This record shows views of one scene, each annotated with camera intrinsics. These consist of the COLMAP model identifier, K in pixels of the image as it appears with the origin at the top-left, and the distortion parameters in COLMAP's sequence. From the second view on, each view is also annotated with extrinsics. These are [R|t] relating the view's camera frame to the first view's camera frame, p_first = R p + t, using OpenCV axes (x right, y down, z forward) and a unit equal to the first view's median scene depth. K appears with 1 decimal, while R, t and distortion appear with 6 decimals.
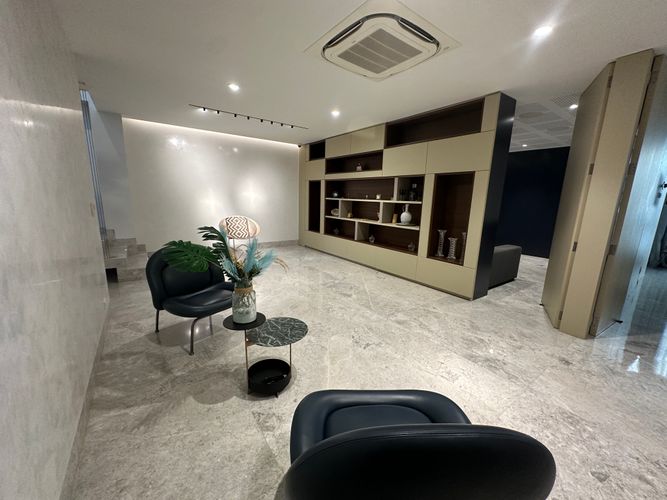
lens RADIAL K [[267.9, 0, 333.0], [0, 267.9, 250.8], [0, 0, 1]] dist [-0.001026, -0.000474]
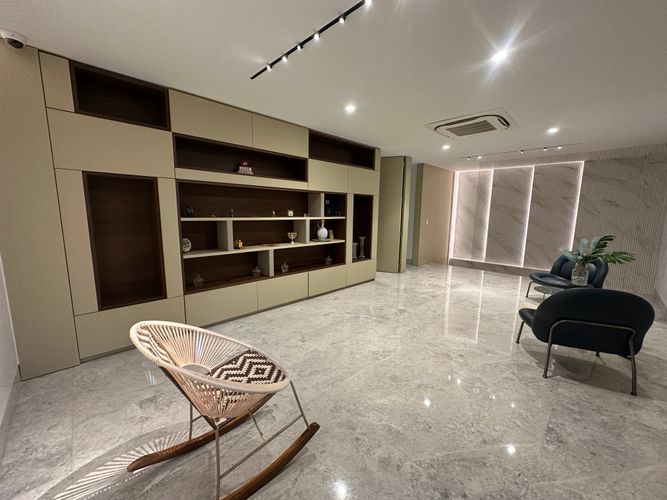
lens RADIAL K [[267.9, 0, 332.0], [0, 267.9, 250.3], [0, 0, 1]] dist [-0.001026, -0.000474]
pose [[-0.146878, -0.173301, 0.973855, -0.730360], [0.180978, 0.963206, 0.198701, -0.260466], [-0.972458, 0.205431, -0.110110, 1.114845]]
